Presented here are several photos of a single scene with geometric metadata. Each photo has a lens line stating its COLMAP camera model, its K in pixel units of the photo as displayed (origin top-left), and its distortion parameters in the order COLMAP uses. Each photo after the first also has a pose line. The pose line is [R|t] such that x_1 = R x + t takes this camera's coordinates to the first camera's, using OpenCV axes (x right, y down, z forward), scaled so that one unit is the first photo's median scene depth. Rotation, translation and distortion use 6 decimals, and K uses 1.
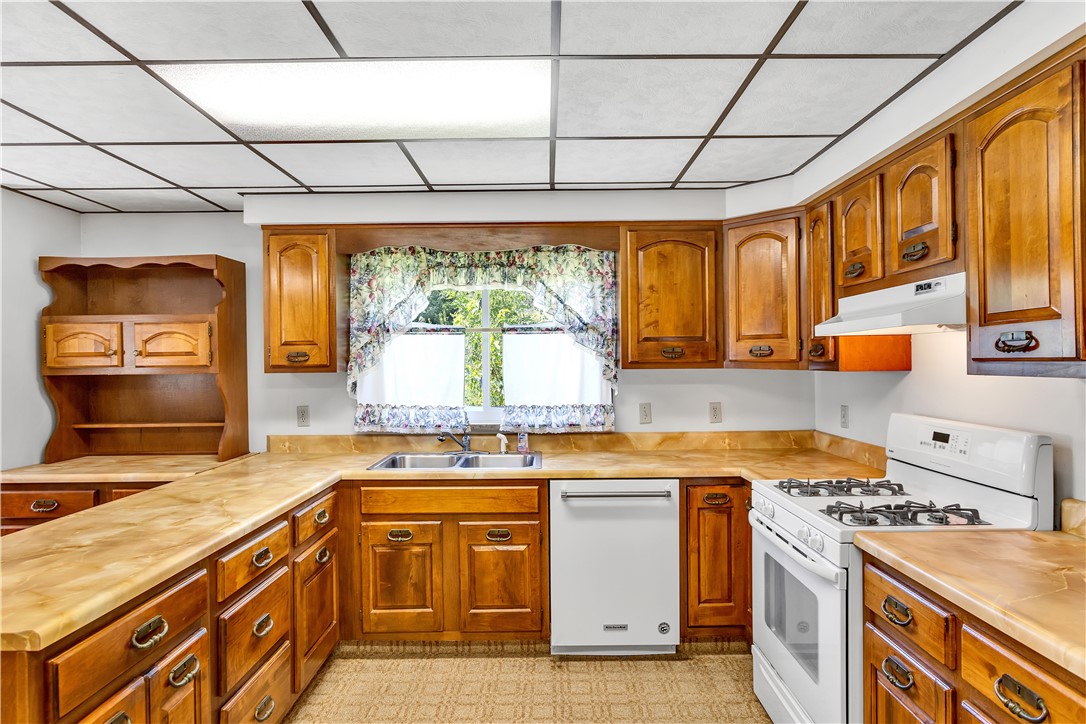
lens RADIAL K [[607.5, 0, 543.0], [0, 607.5, 362.0], [0, 0, 1]] dist [-0.011749, 0.000366]
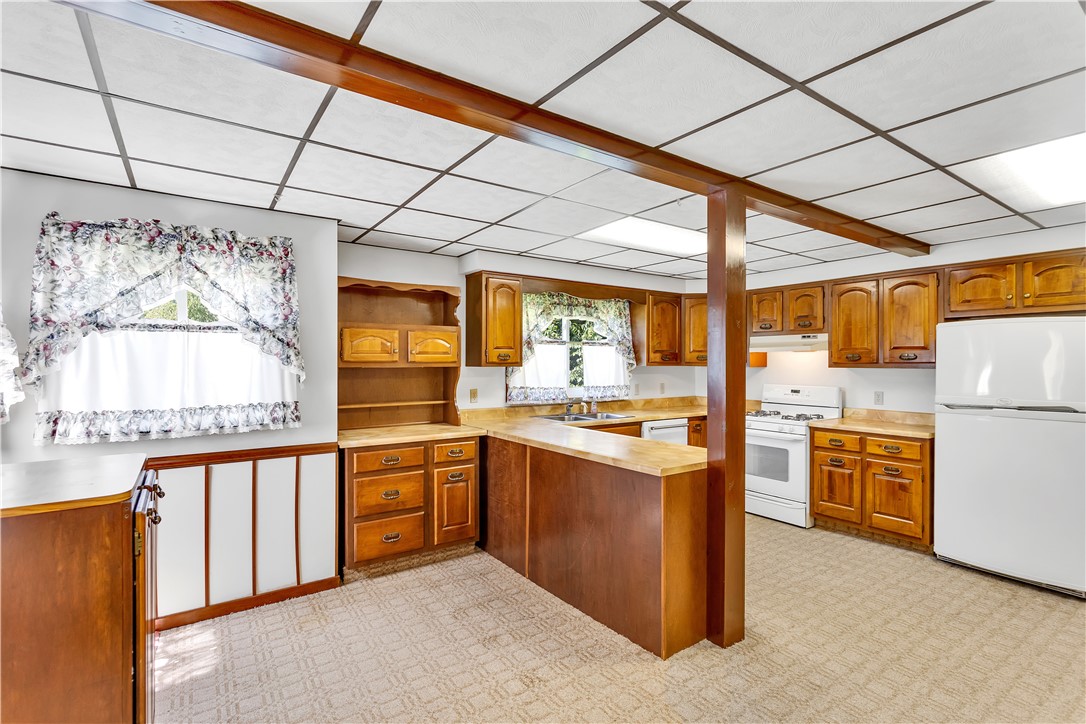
lens RADIAL K [[517.8, 0, 543.0], [0, 517.8, 362.0], [0, 0, 1]] dist [-0.001345, 0.000422]
pose [[0.815053, 0.011395, 0.579275, -1.039012], [-0.009900, 0.999935, -0.005740, 0.011441], [-0.579302, -0.001056, 0.815112, -0.149035]]
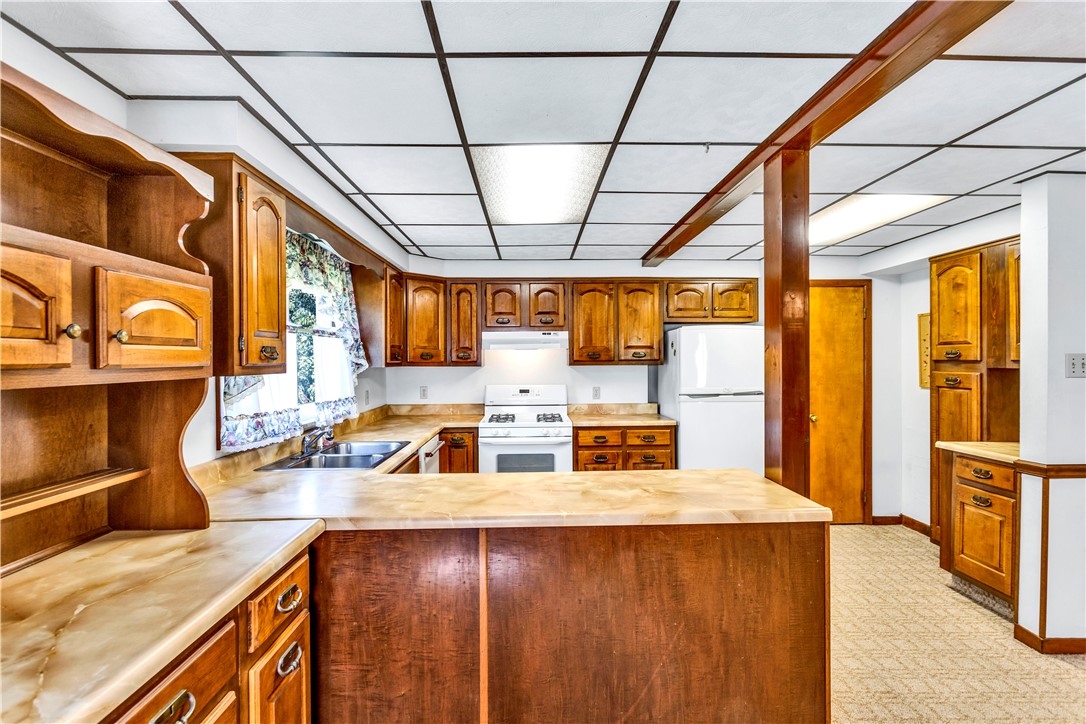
lens RADIAL K [[512.6, 0, 548.4], [0, 512.6, 361.7], [0, 0, 1]] dist [-0.004939, 0.006731]
pose [[-0.042365, 0.005884, 0.999085, -0.984099], [0.007478, 0.999957, -0.005572, 0.007843], [-0.999074, 0.007235, -0.042407, 0.643858]]
